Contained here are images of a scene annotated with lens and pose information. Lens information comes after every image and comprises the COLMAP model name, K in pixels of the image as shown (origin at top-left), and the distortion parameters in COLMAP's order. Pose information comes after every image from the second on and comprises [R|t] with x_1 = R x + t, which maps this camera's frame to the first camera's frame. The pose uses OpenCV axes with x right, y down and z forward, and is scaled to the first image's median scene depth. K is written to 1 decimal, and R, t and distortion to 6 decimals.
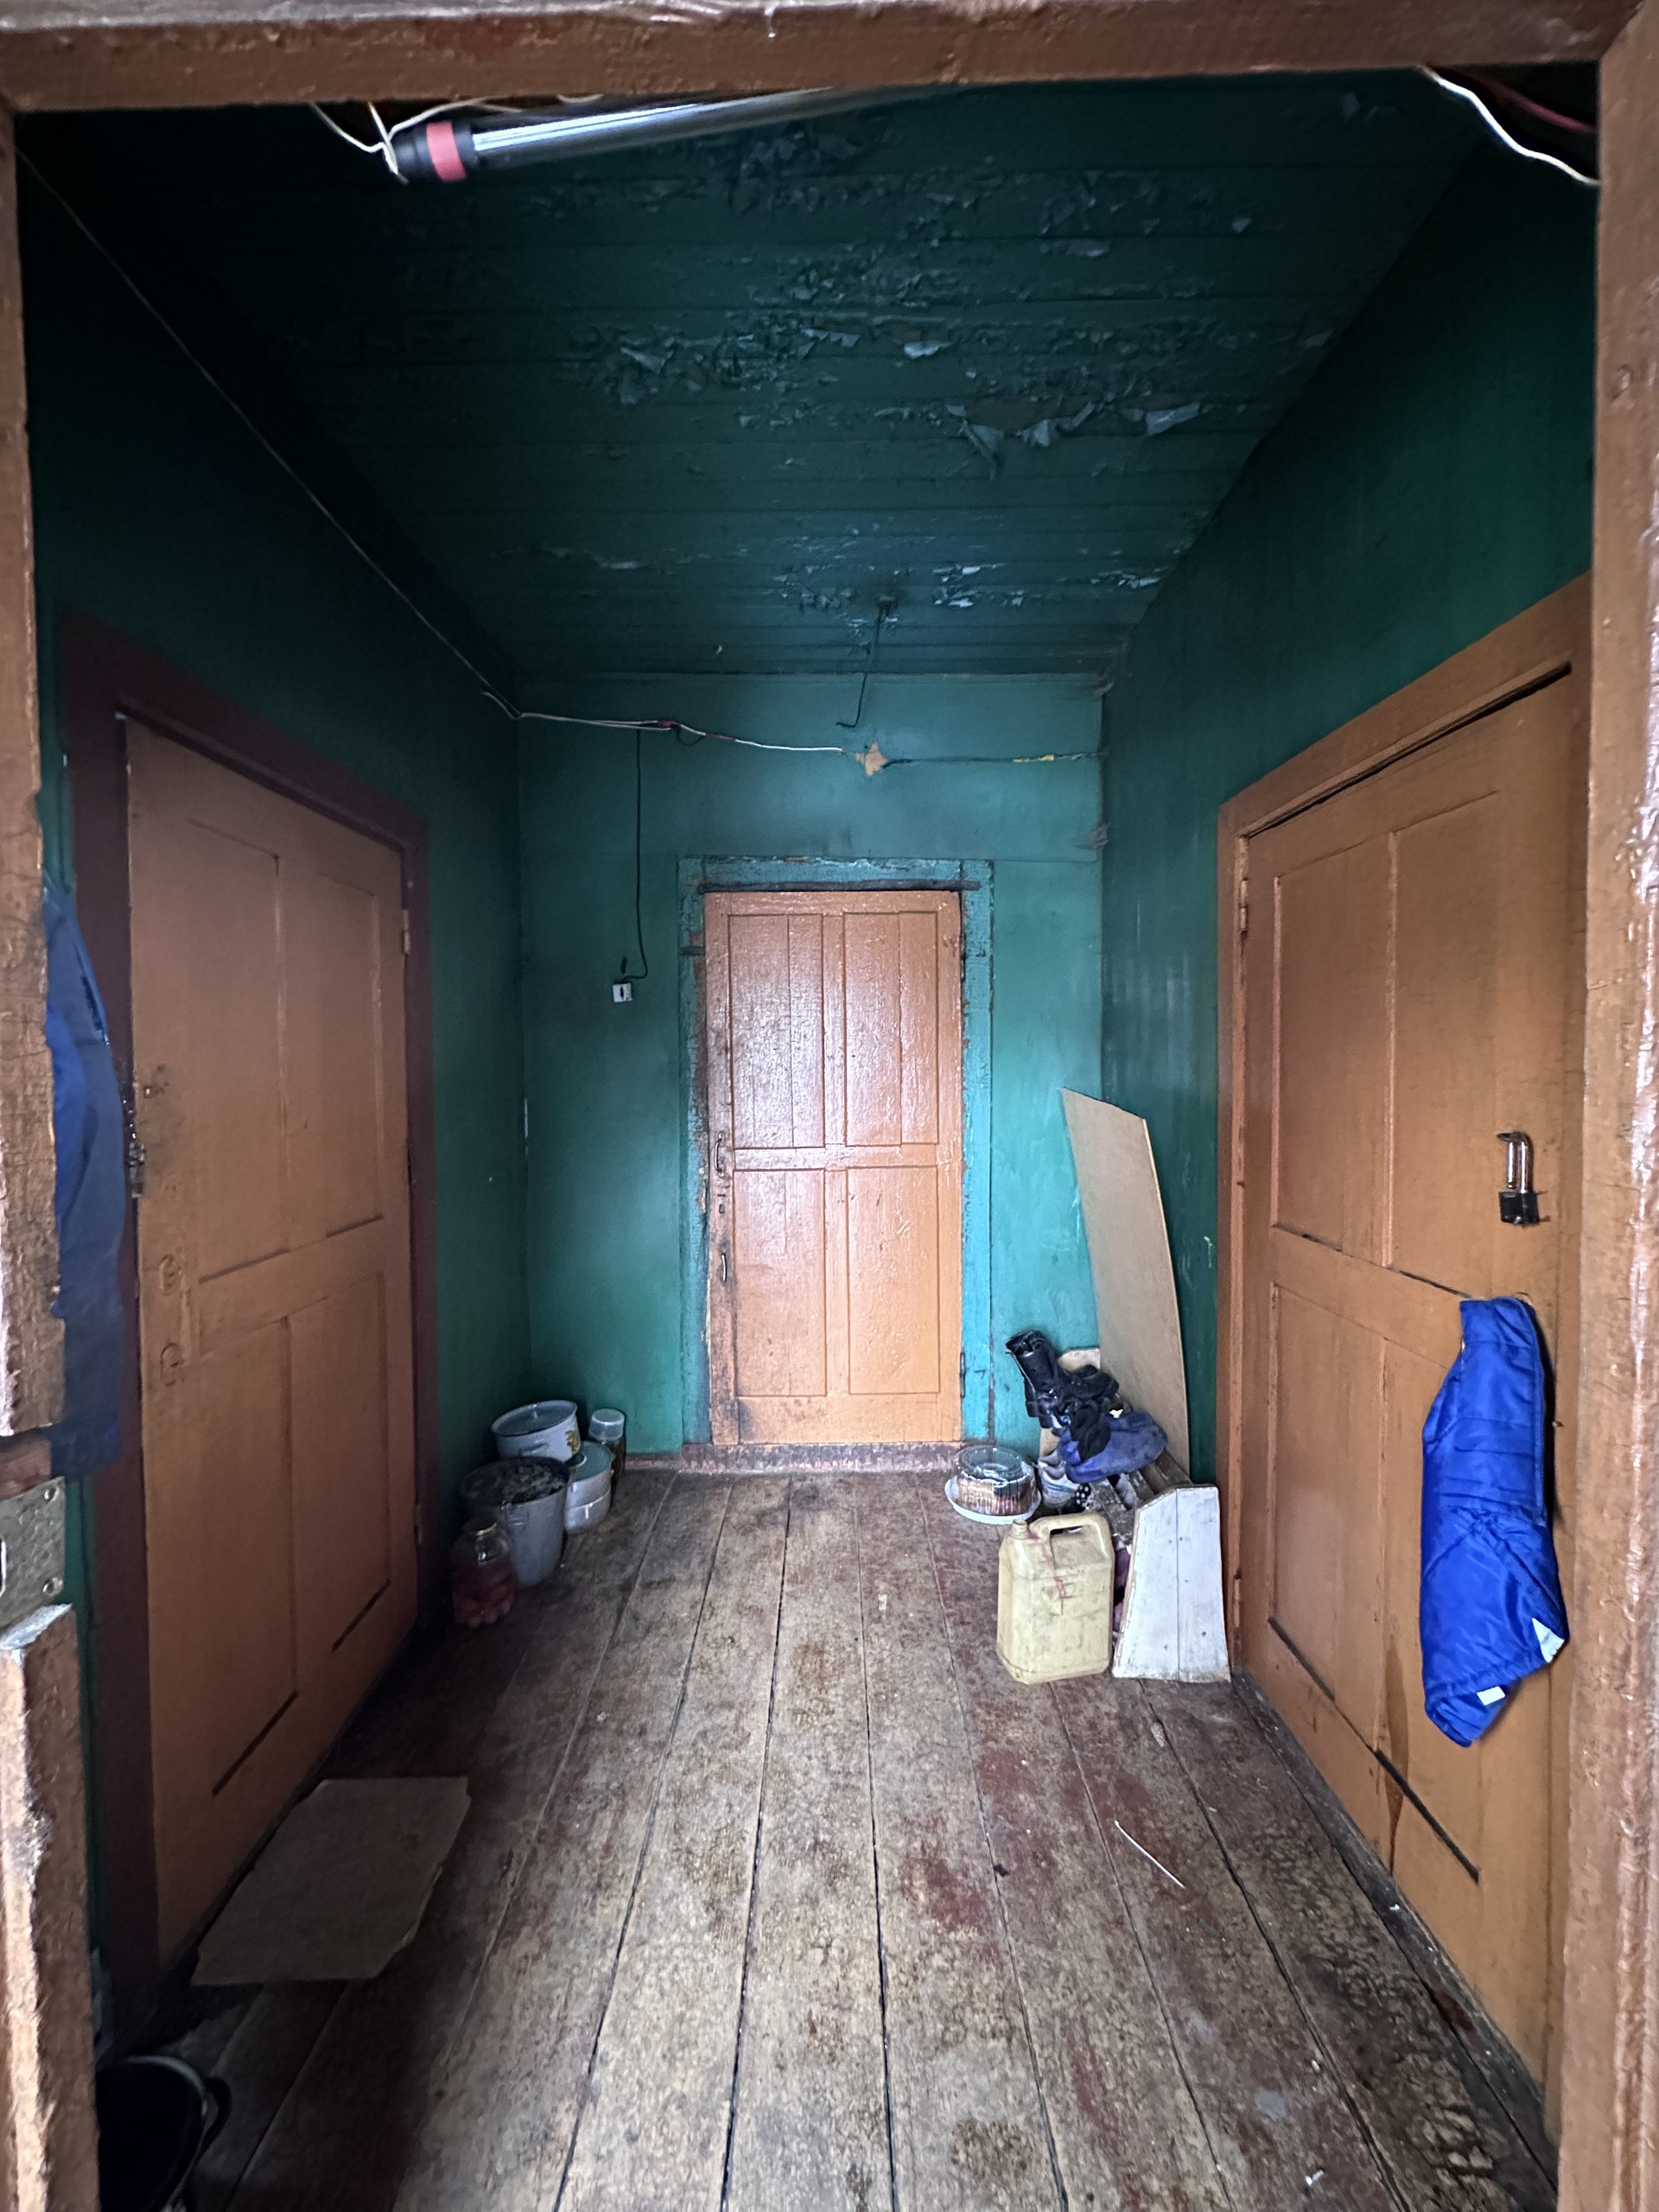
lens RADIAL K [[881.2, 0, 828.6], [0, 881.2, 1104.1], [0, 0, 1]] dist [-0.002555, 0.000456]
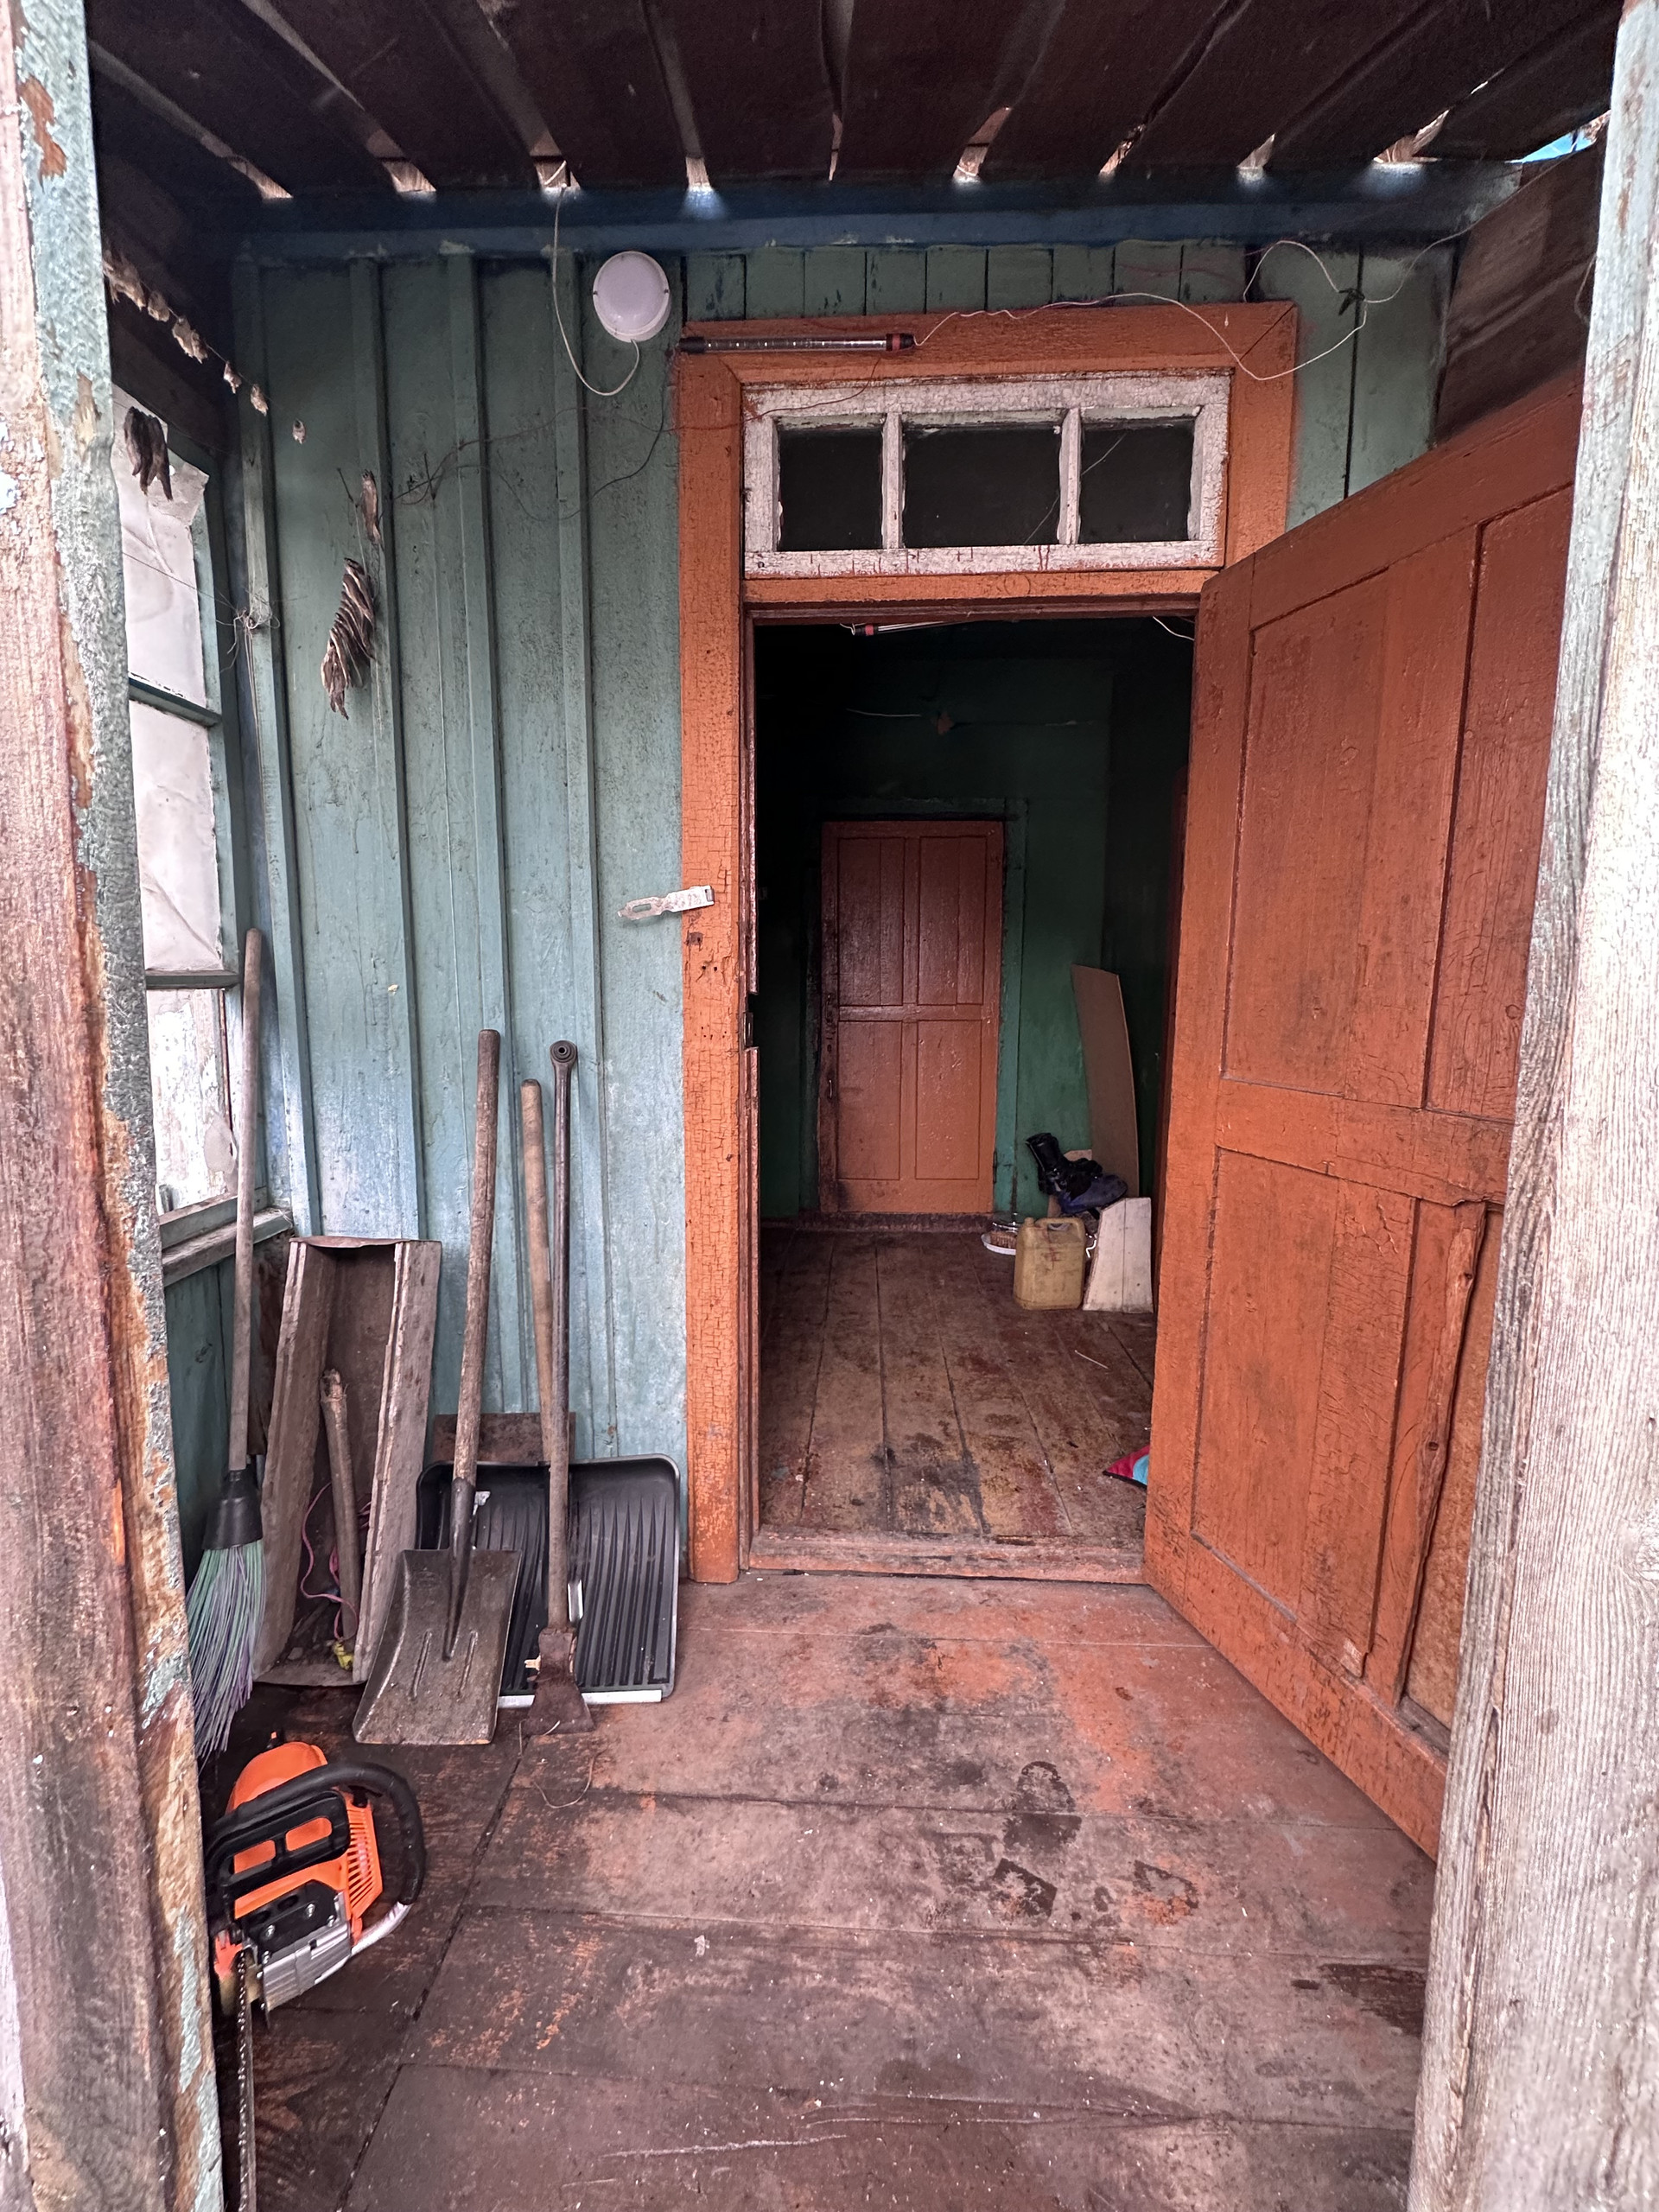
lens RADIAL K [[881.2, 0, 828.6], [0, 881.2, 1104.1], [0, 0, 1]] dist [-0.002555, 0.000456]
pose [[0.999285, 0.016716, -0.033919, -0.073626], [-0.013465, 0.995491, 0.093891, 0.076690], [0.035335, -0.093367, 0.995005, -0.437999]]
